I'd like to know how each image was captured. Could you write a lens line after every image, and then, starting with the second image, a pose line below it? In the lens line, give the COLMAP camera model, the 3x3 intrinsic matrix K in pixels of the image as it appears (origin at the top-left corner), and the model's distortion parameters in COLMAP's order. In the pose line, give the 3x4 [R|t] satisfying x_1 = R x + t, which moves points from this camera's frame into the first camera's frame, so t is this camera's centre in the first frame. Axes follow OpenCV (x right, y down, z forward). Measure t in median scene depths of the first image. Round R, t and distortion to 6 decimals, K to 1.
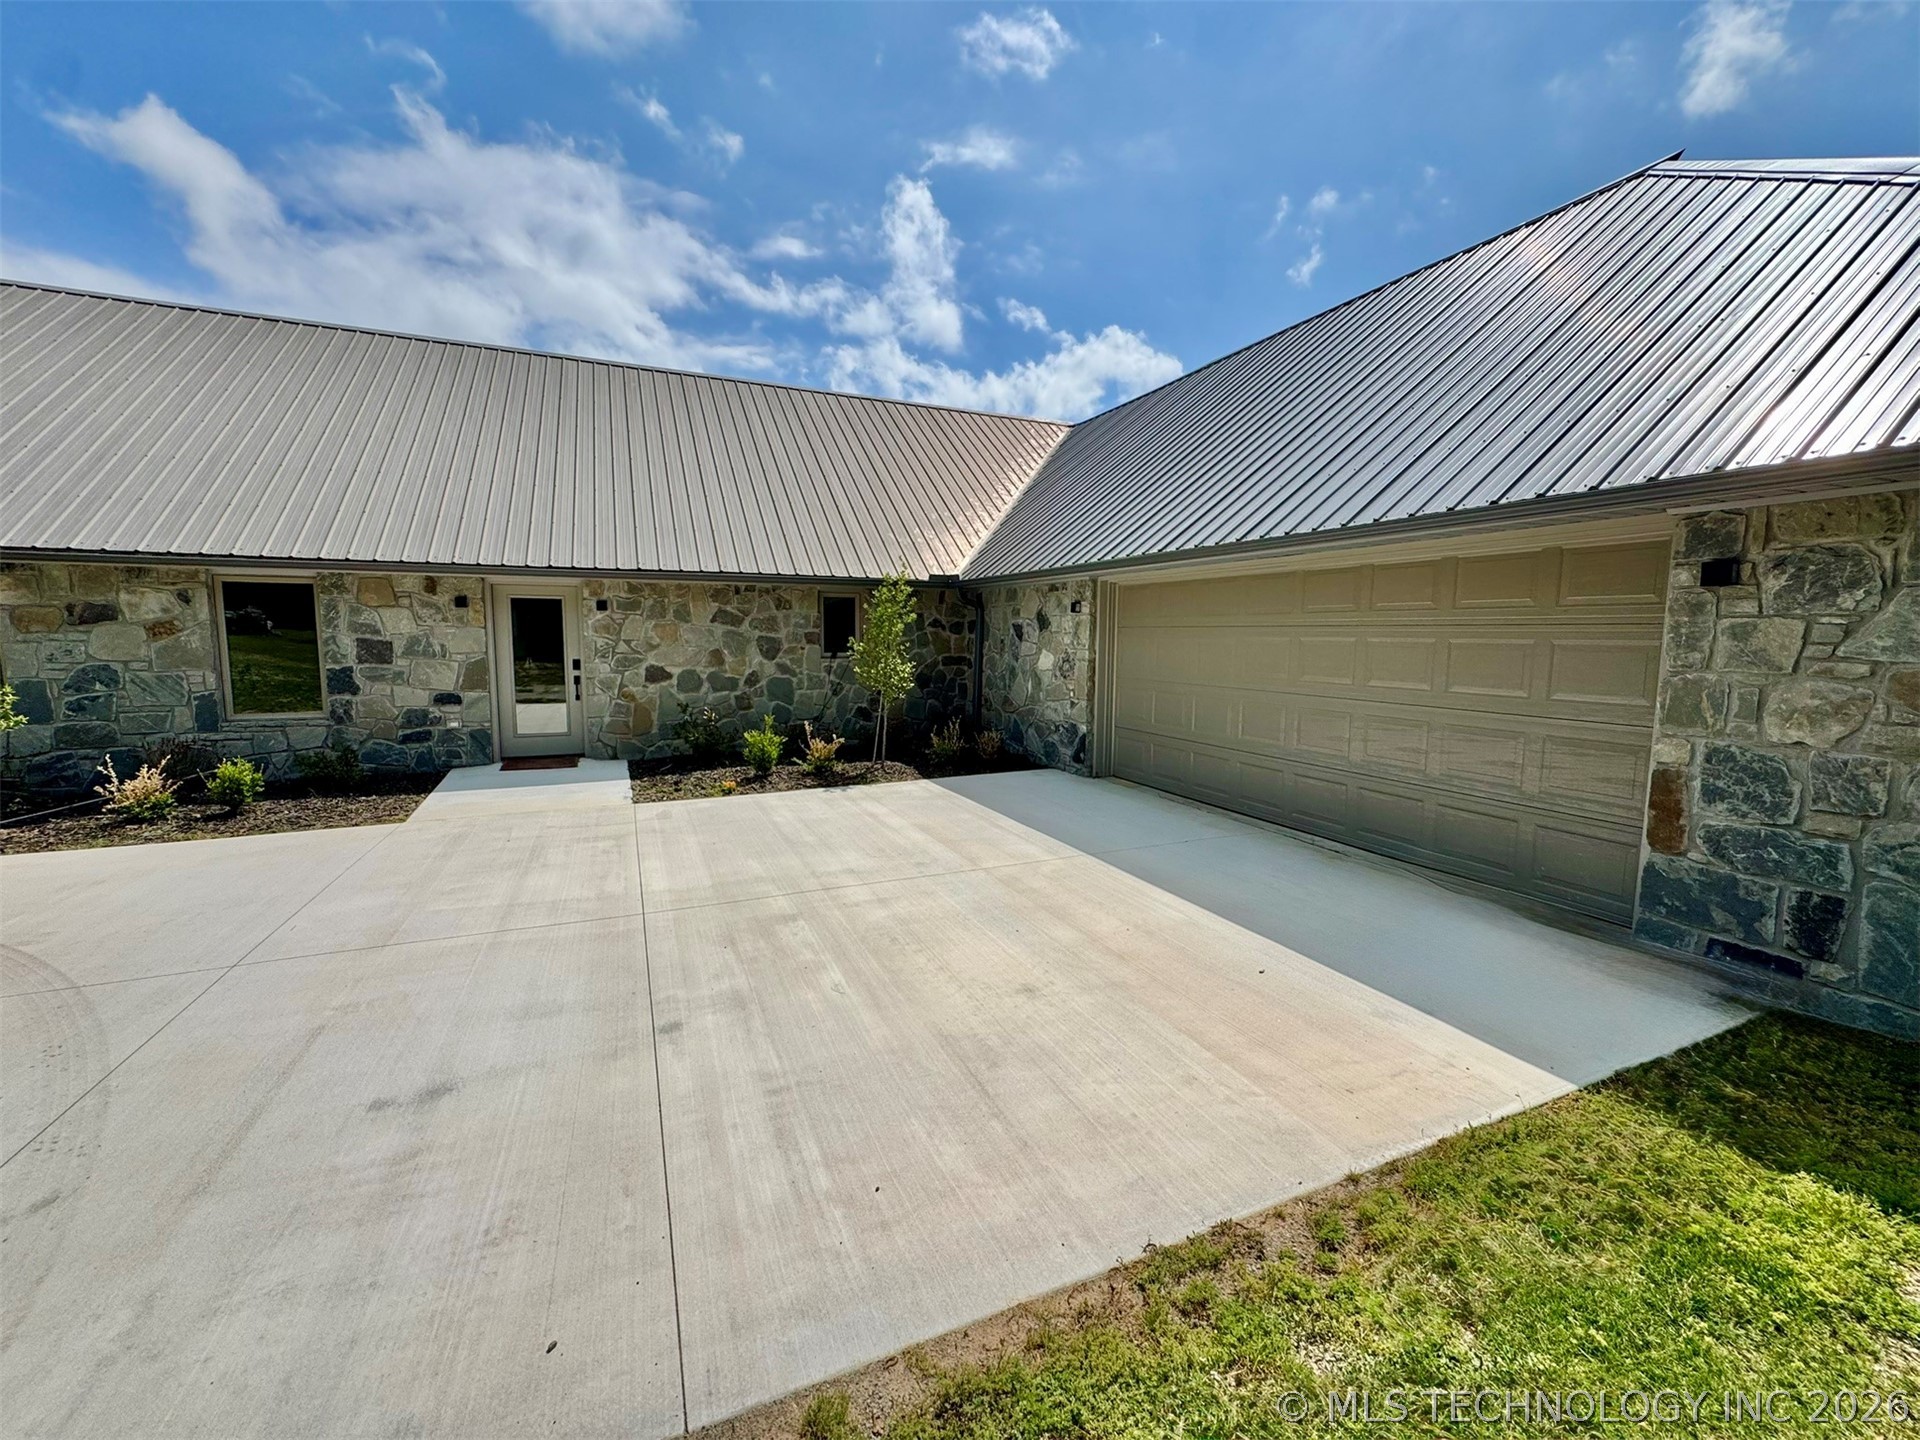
lens RADIAL K [[769.6, 0, 957.1], [0, 769.6, 719.7], [0, 0, 1]] dist [-0.003228, 0.000143]
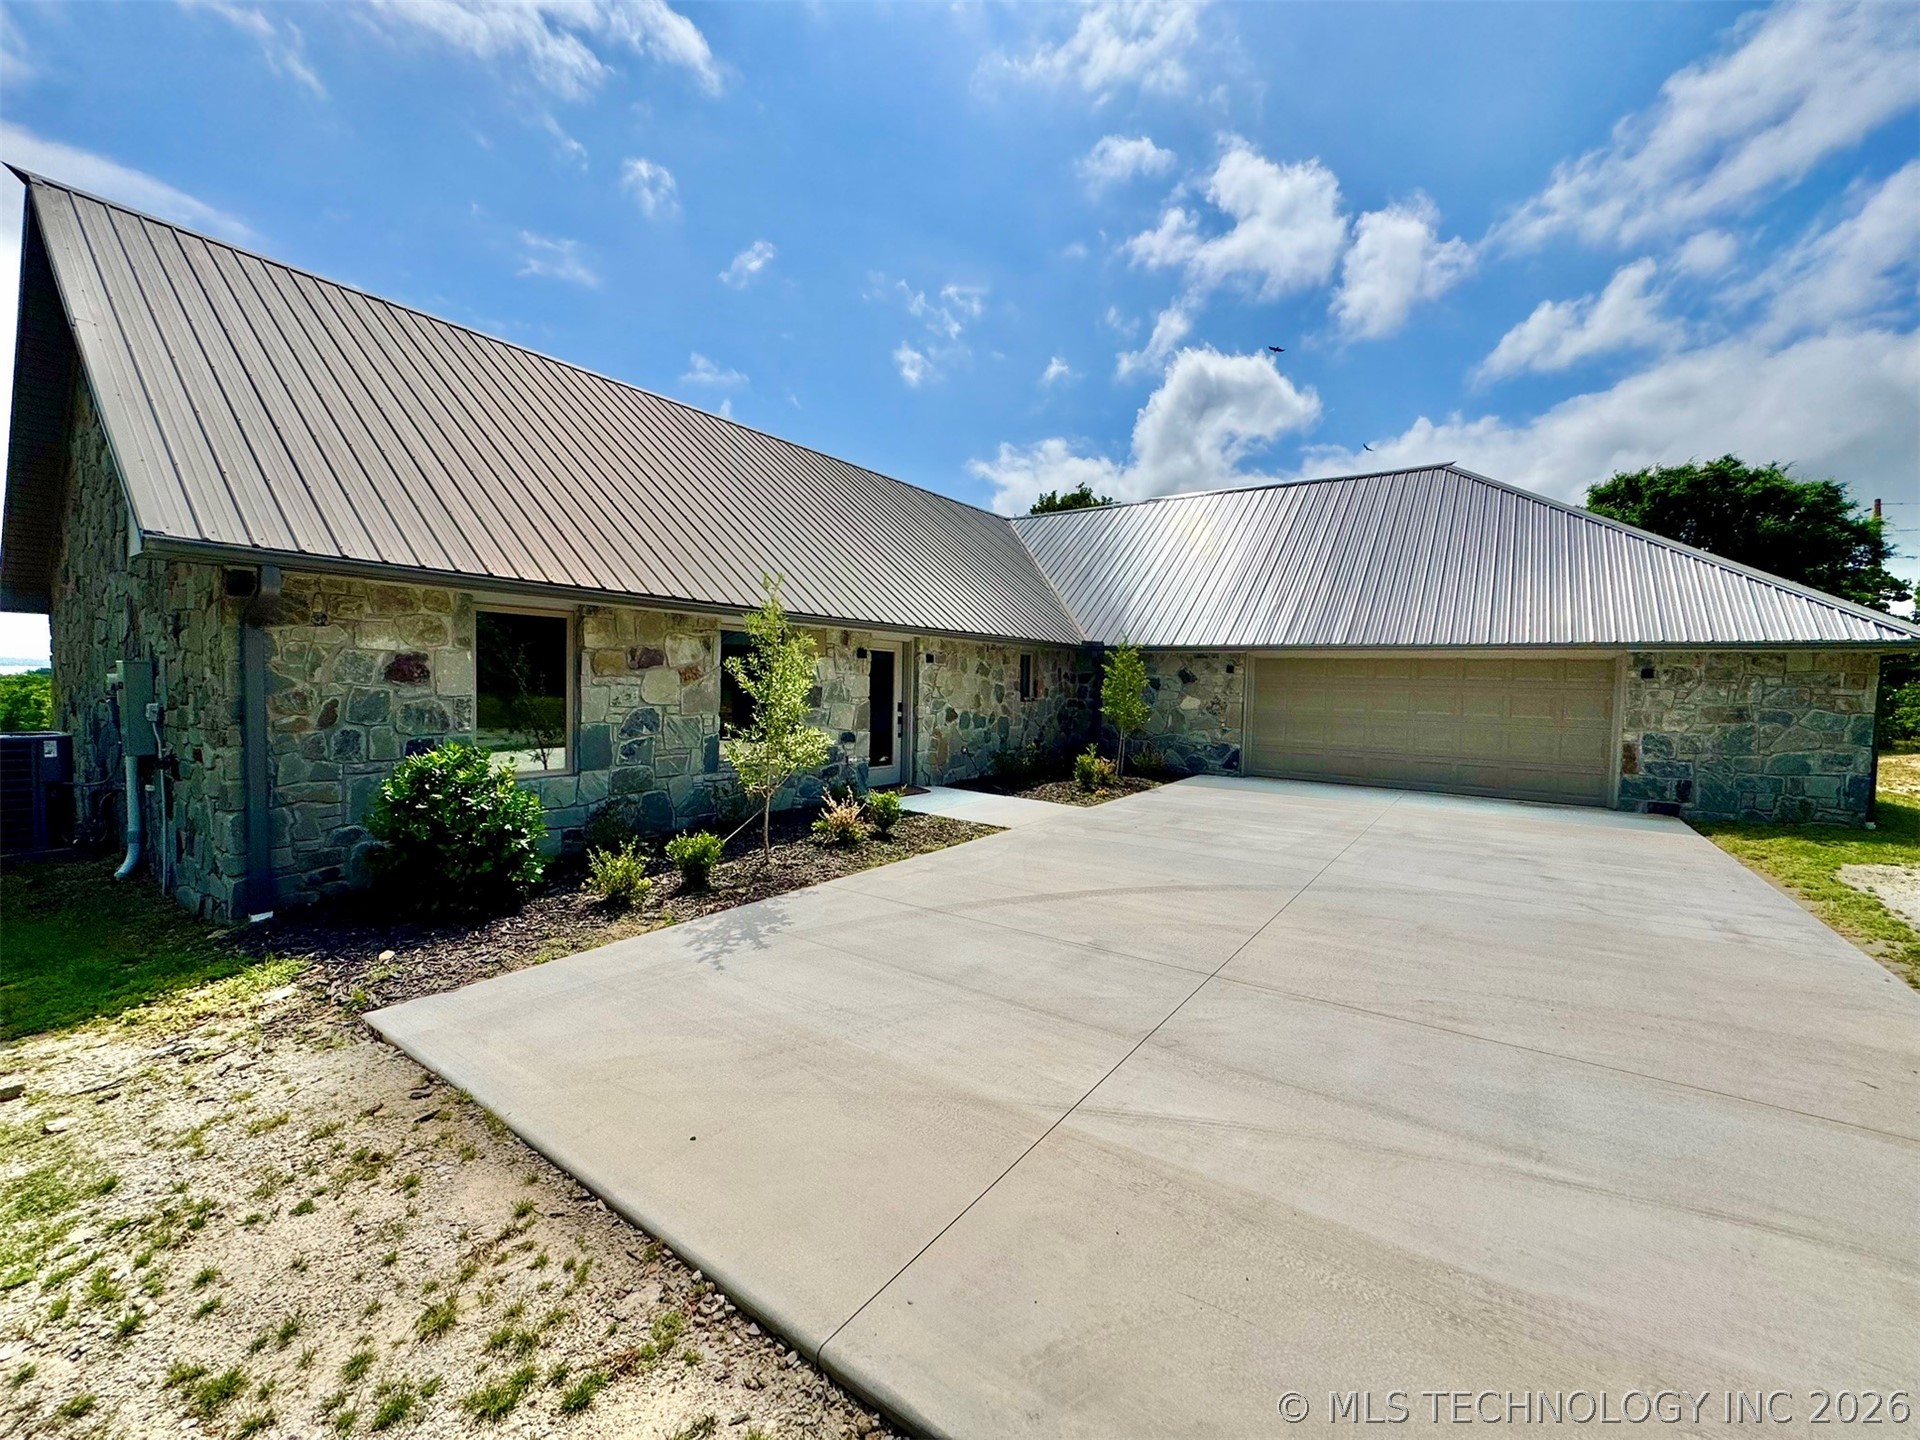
lens RADIAL K [[769.6, 0, 957.1], [0, 769.6, 719.7], [0, 0, 1]] dist [-0.003228, 0.000143]
pose [[0.859607, -0.012119, 0.510813, -1.144509], [0.039102, 0.998347, -0.042115, 0.000829], [-0.509458, 0.056176, 0.858660, -0.063528]]
